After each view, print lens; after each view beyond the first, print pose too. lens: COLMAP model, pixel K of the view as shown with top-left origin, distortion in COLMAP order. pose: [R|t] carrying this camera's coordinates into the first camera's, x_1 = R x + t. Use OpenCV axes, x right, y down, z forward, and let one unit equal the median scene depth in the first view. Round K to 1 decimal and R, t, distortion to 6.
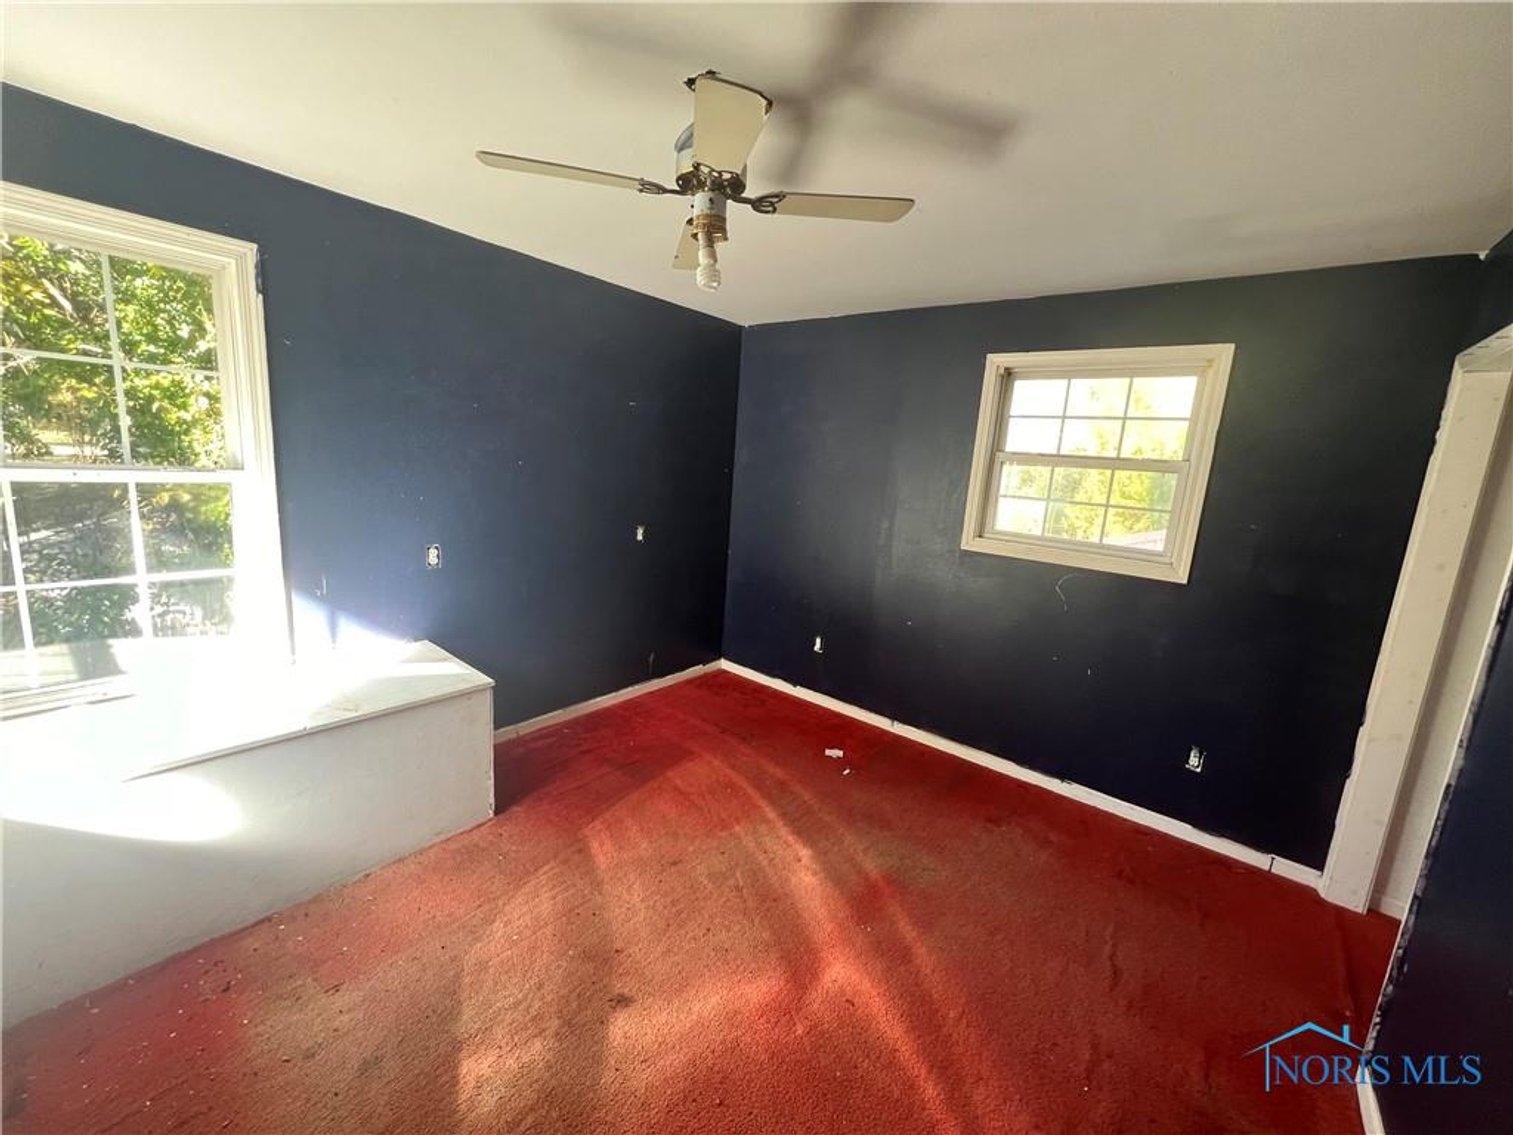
lens RADIAL K [[606.4, 0, 756.2], [0, 606.4, 566.8], [0, 0, 1]] dist [-0.004269, -0.000082]
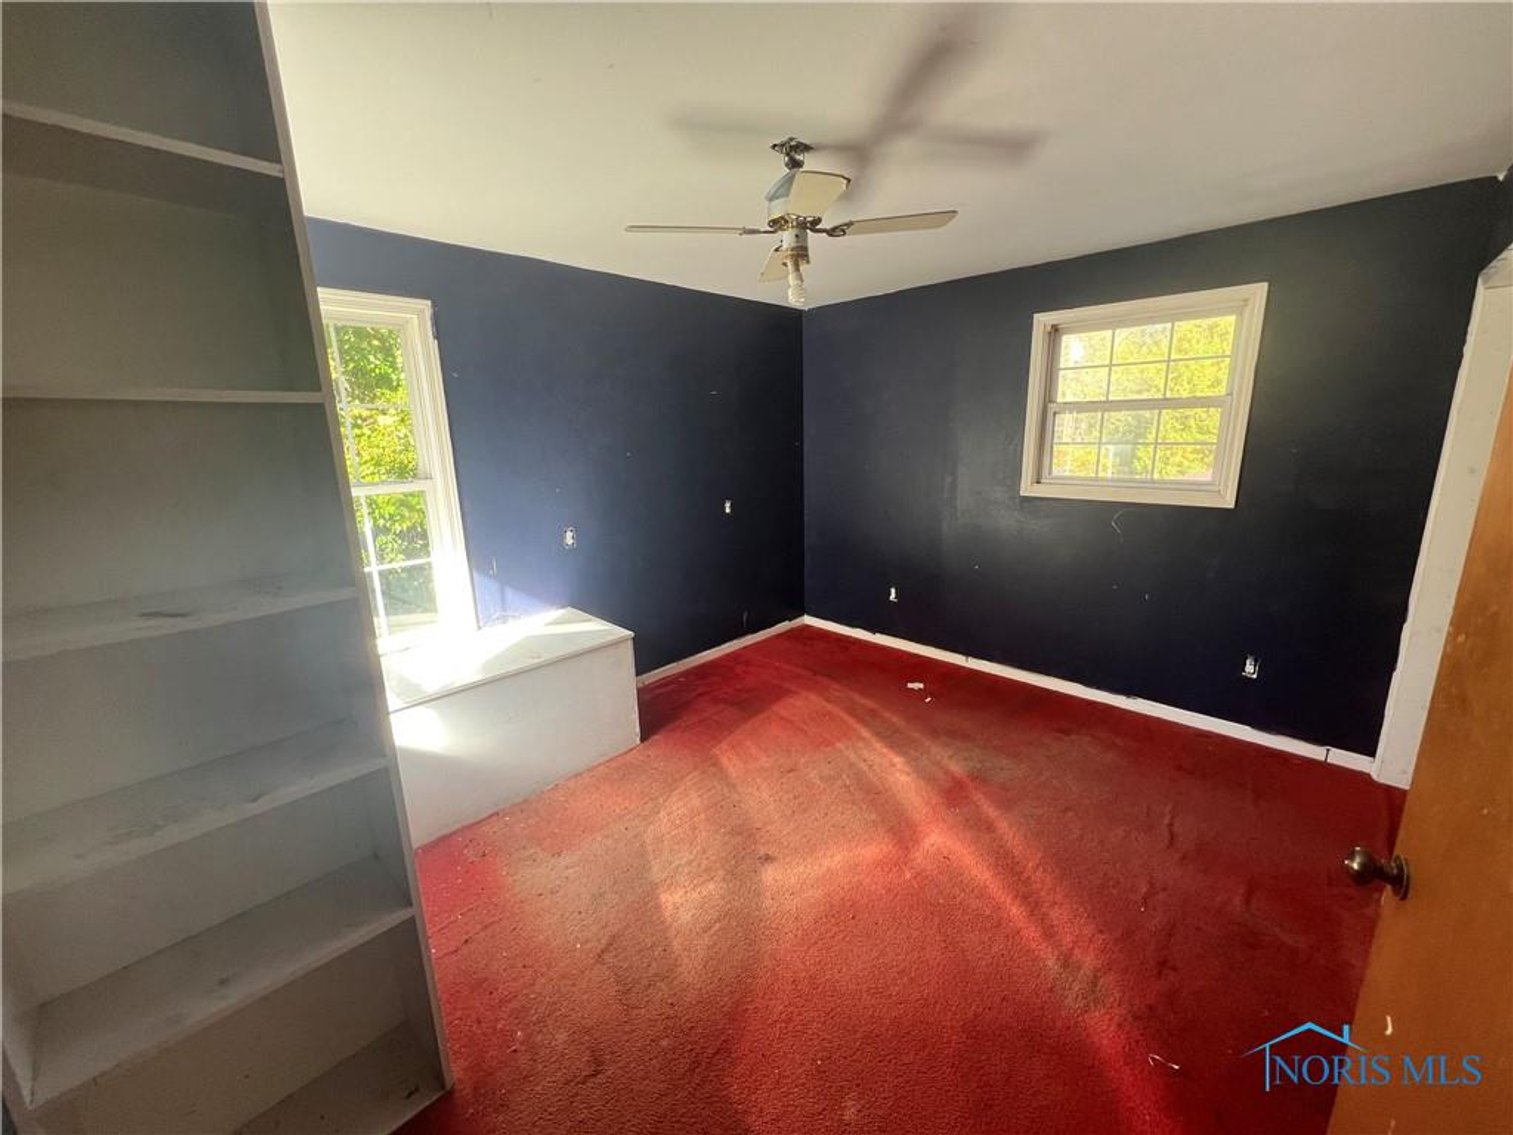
lens RADIAL K [[606.4, 0, 756.9], [0, 606.4, 567.1], [0, 0, 1]] dist [-0.004269, -0.000082]
pose [[0.992175, -0.074285, -0.100357, -0.049373], [0.078549, 0.996138, 0.039223, 0.026670], [0.097055, -0.046799, 0.994178, -0.200913]]
